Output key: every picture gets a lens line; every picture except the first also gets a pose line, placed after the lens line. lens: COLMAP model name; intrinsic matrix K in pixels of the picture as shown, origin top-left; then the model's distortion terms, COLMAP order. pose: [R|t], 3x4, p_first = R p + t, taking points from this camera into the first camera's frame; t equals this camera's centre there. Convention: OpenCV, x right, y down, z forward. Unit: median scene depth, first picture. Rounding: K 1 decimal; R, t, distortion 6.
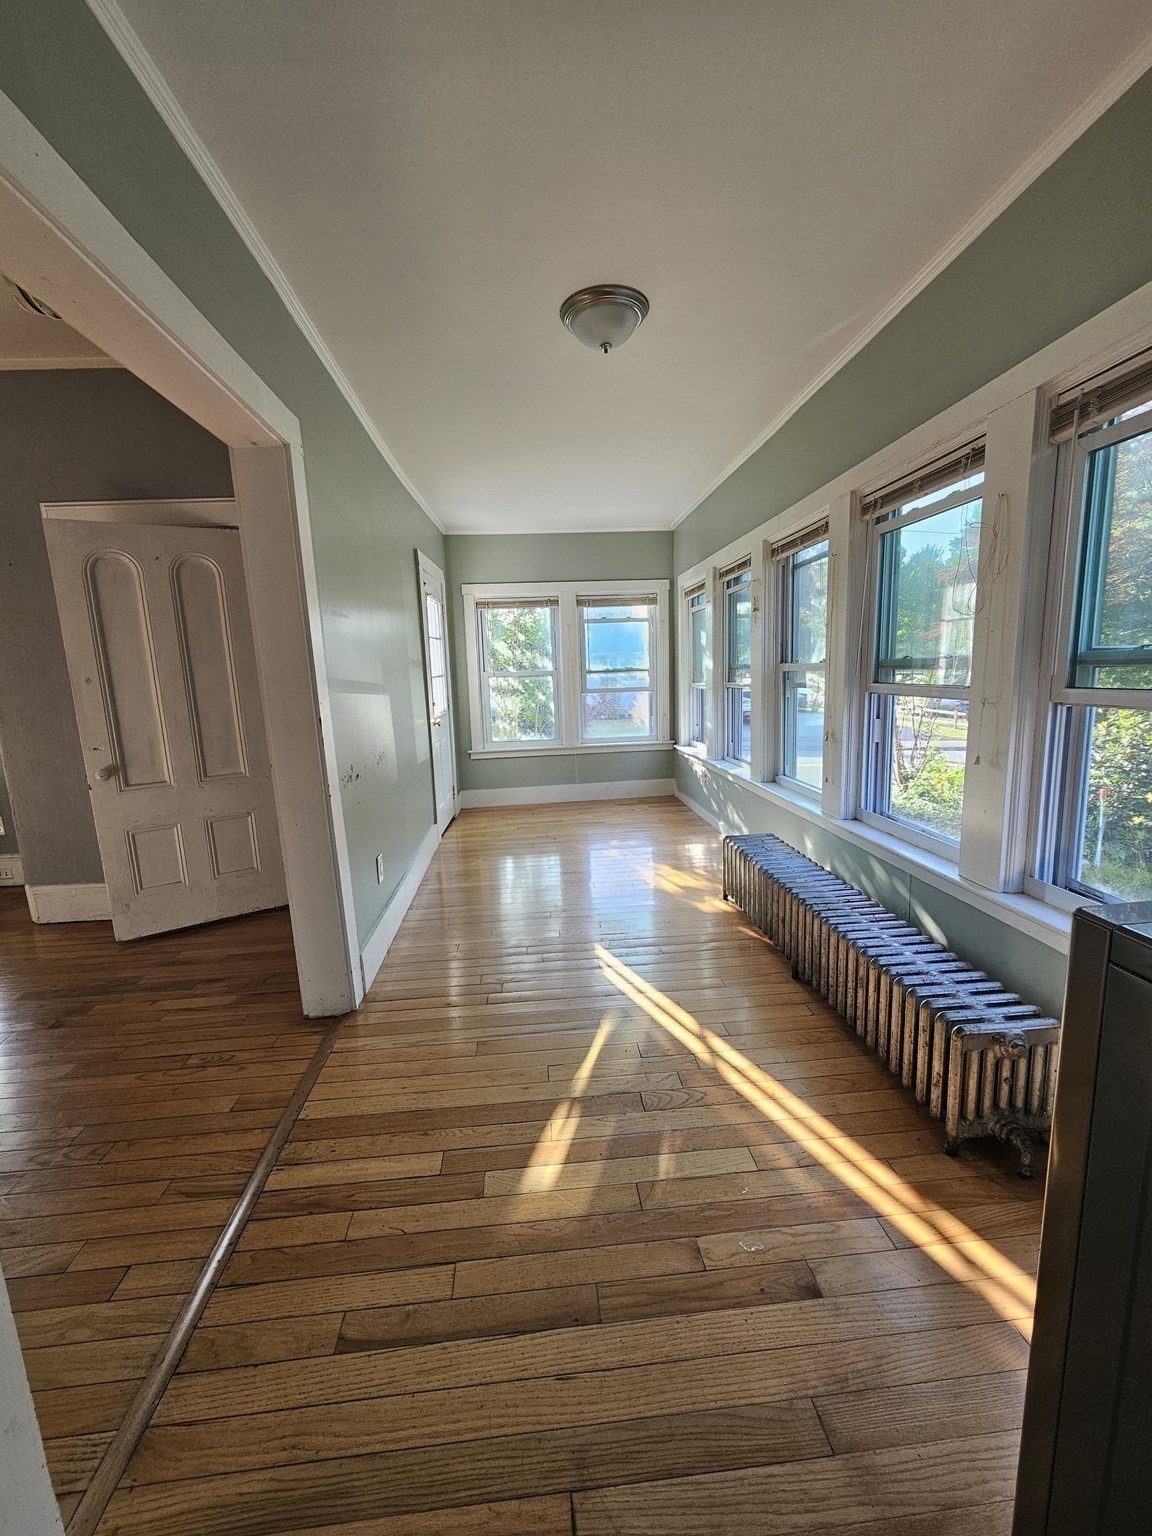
lens RADIAL K [[621.9, 0, 576.0], [0, 621.9, 768.0], [0, 0, 1]] dist [-0.001645, -0.000032]
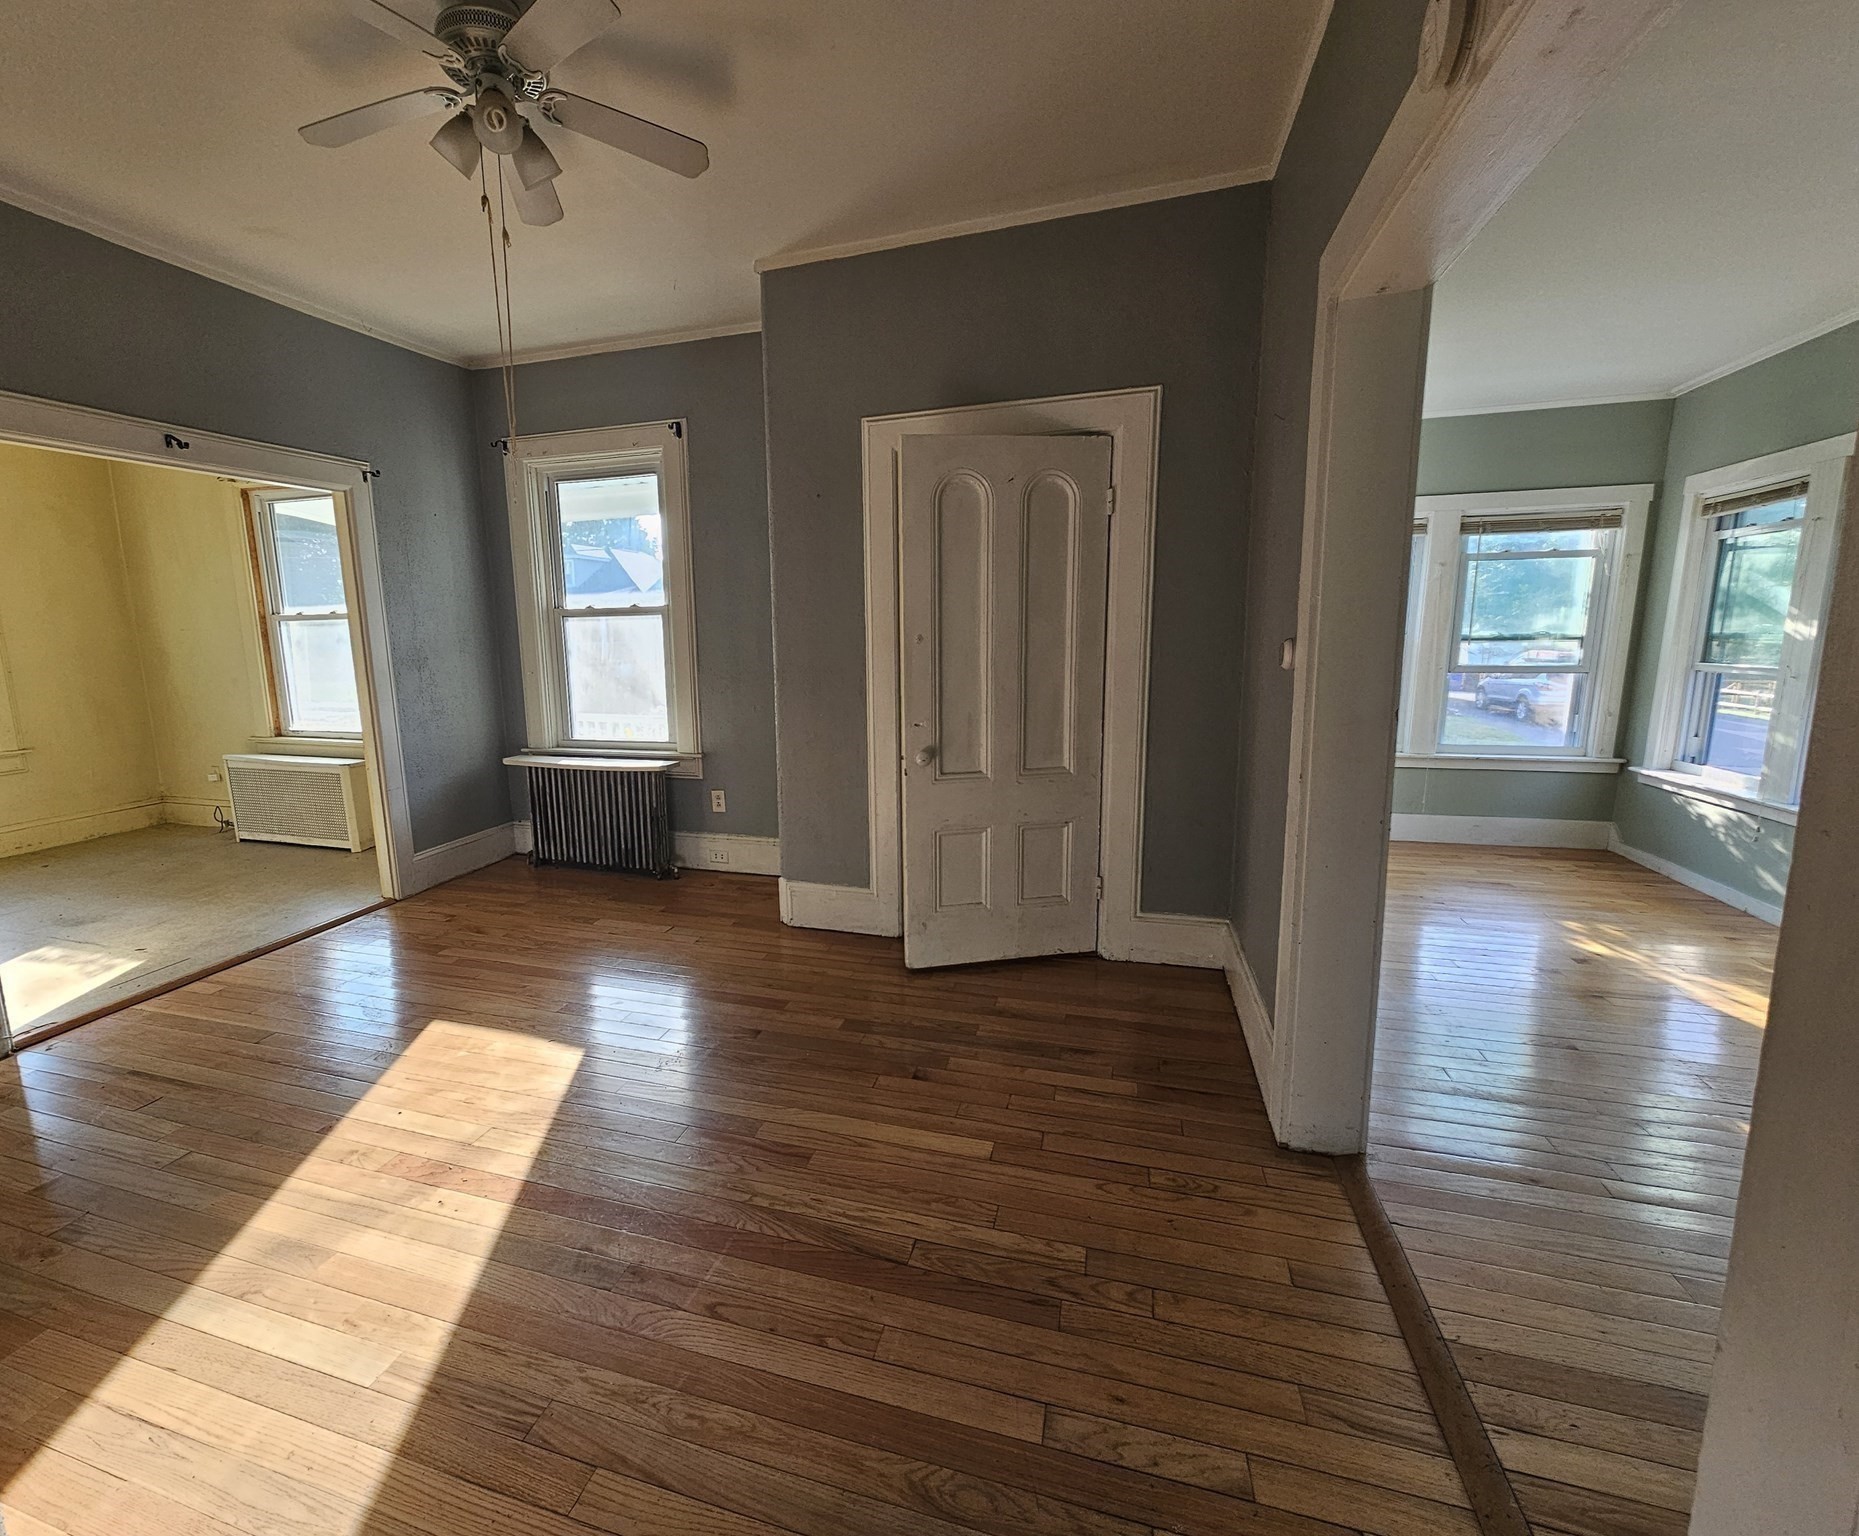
lens RADIAL K [[827.5, 0, 836.6], [0, 827.5, 766.5], [0, 0, 1]] dist [-0.001618, 0.000275]
pose [[0.923810, 0.081645, -0.374043, -0.405598], [-0.077613, 0.996648, 0.025856, 0.002413], [0.374901, 0.005144, 0.927051, -0.013828]]
